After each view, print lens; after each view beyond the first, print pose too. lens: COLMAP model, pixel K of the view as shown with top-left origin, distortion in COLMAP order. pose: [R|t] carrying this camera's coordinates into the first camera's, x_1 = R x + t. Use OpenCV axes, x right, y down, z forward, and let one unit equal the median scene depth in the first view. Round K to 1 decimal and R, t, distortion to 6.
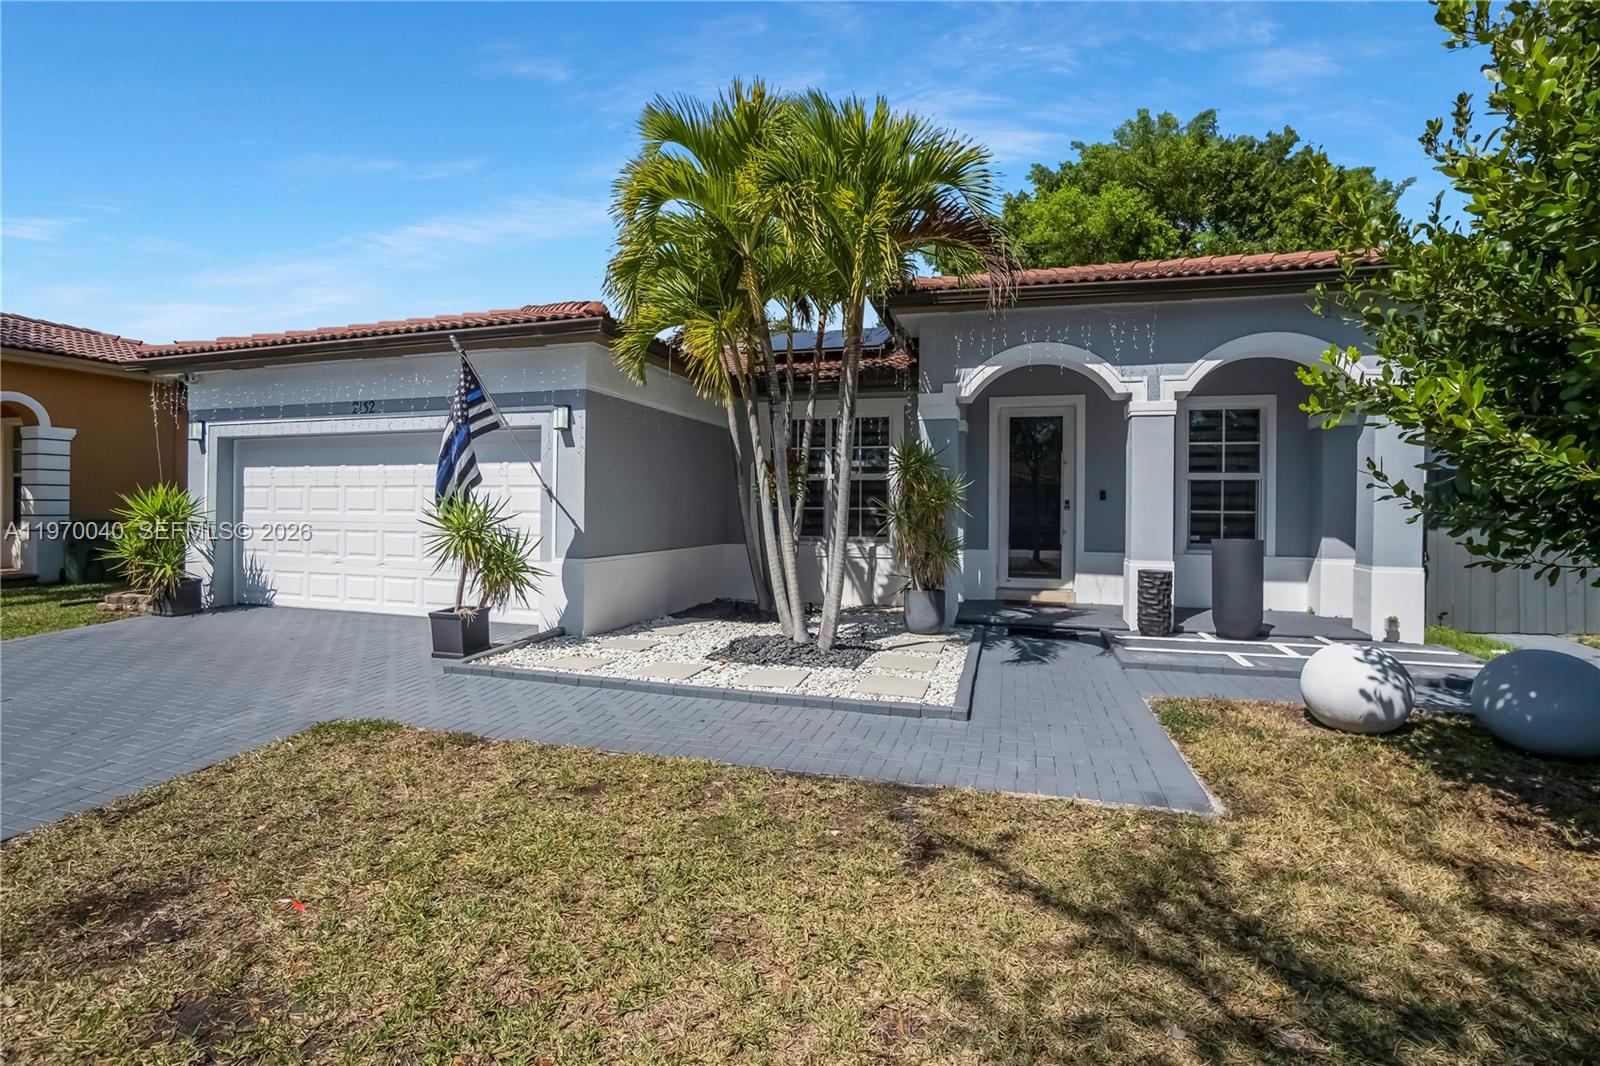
lens RADIAL K [[749.6, 0, 788.8], [0, 749.6, 517.7], [0, 0, 1]] dist [-0.057660, 0.027178]
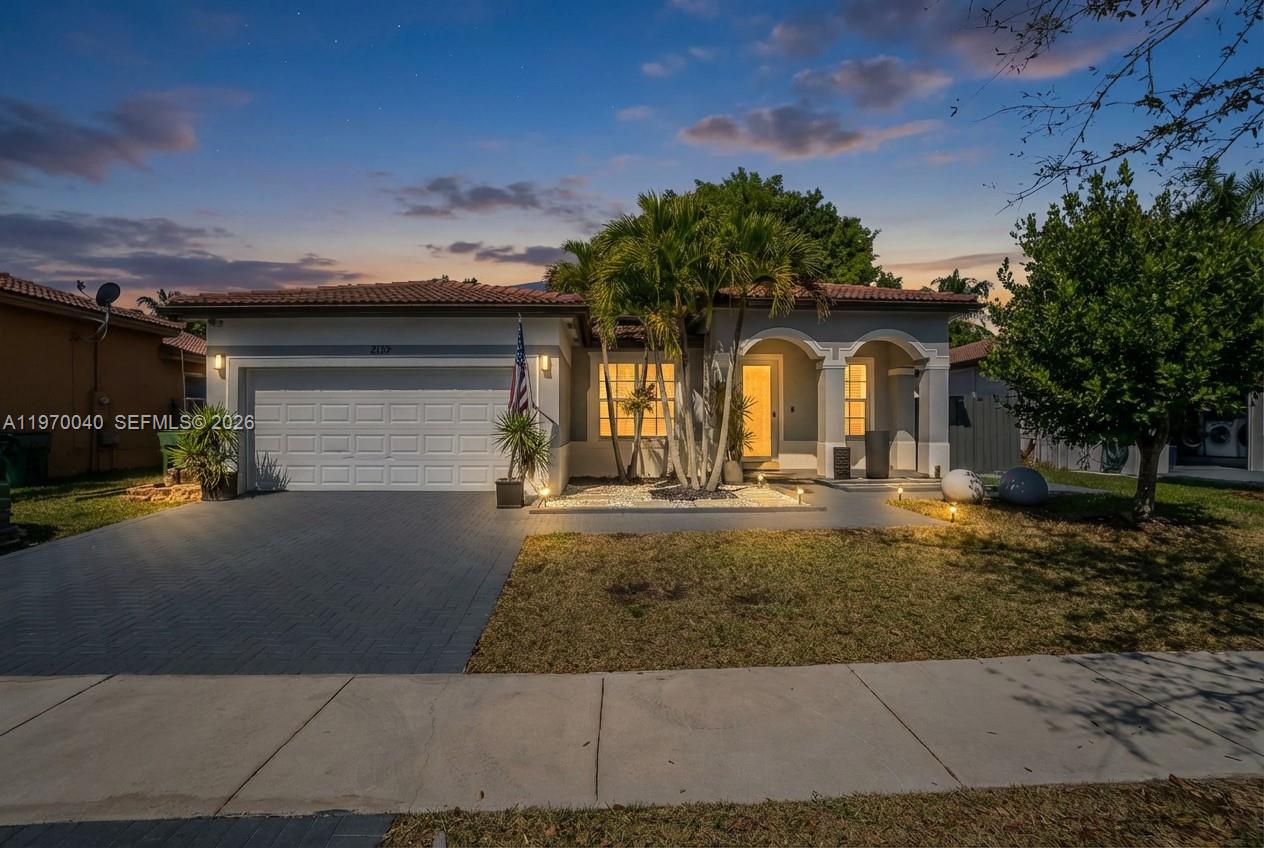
lens RADIAL K [[566.4, 0, 636.4], [0, 566.4, 428.9], [0, 0, 1]] dist [-0.065312, 0.025659]
pose [[0.941393, -0.013631, 0.337035, -0.461855], [0.013925, 0.999902, 0.001545, 0.011909], [-0.337023, 0.003238, 0.941491, -0.197688]]
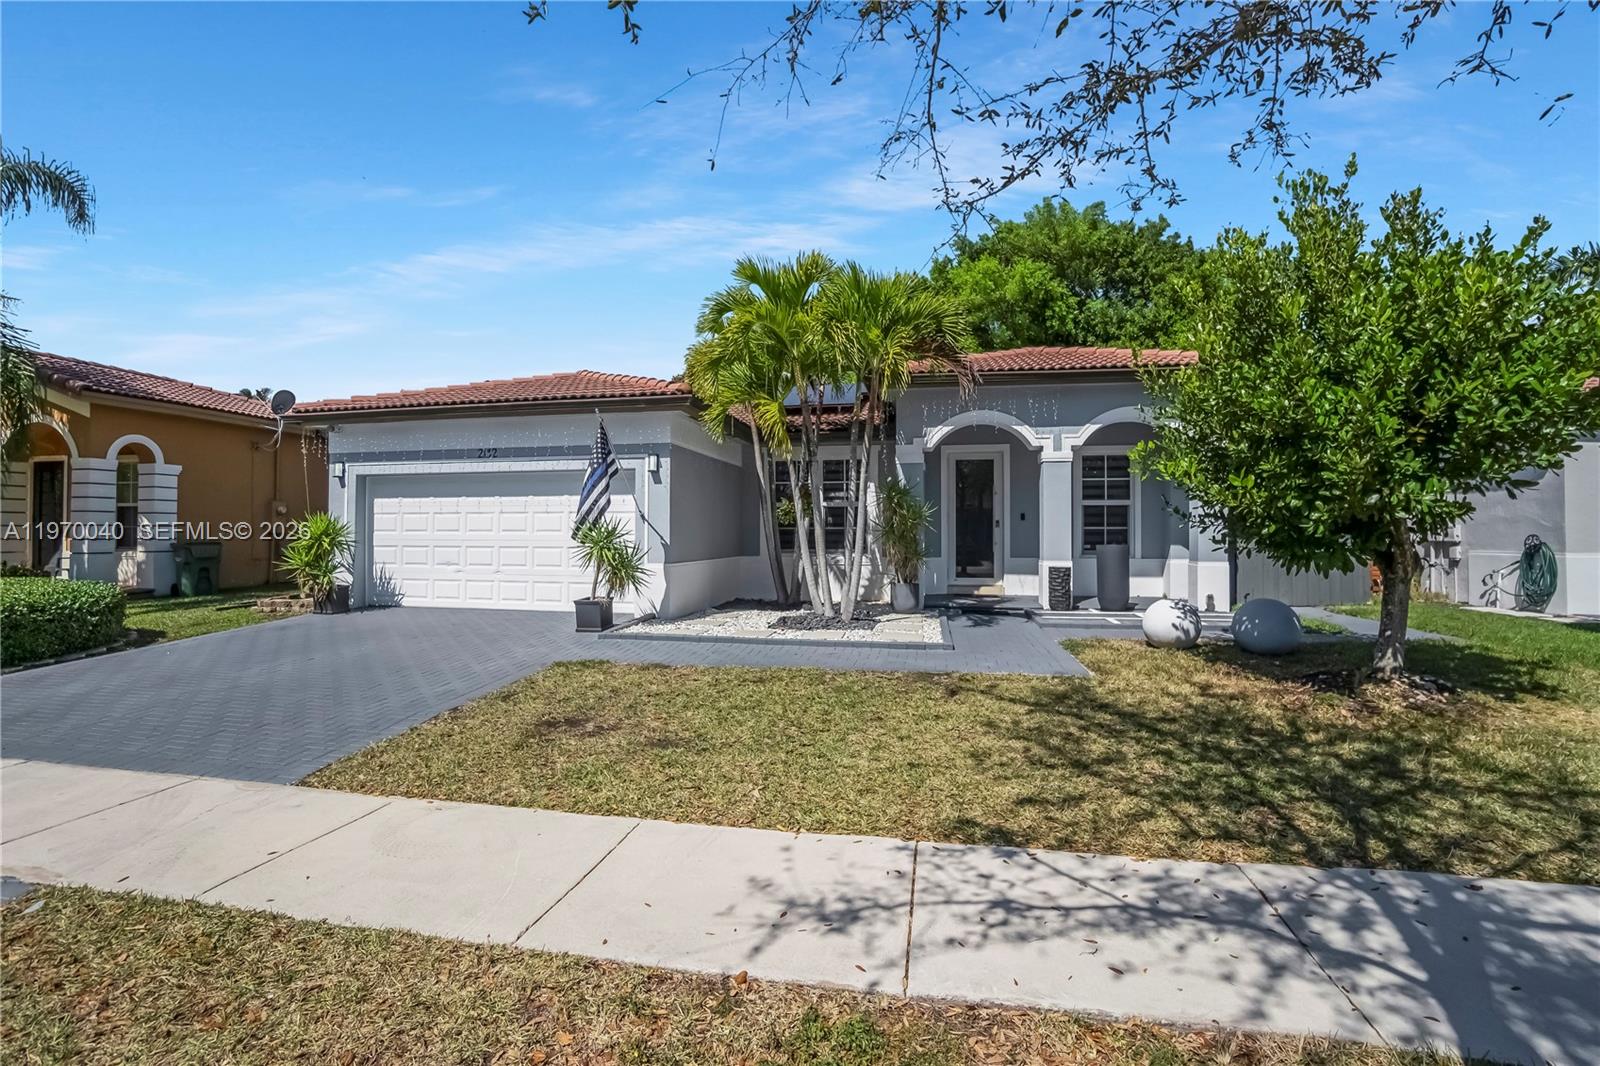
lens RADIAL K [[716.0, 0, 800.0], [0, 716.0, 533.0], [0, 0, 1]] dist [-0.060520, 0.023305]
pose [[0.994326, -0.008011, 0.106075, -0.150101], [0.009283, 0.999891, -0.011502, 0.013181], [-0.105972, 0.012421, 0.994292, -0.312683]]
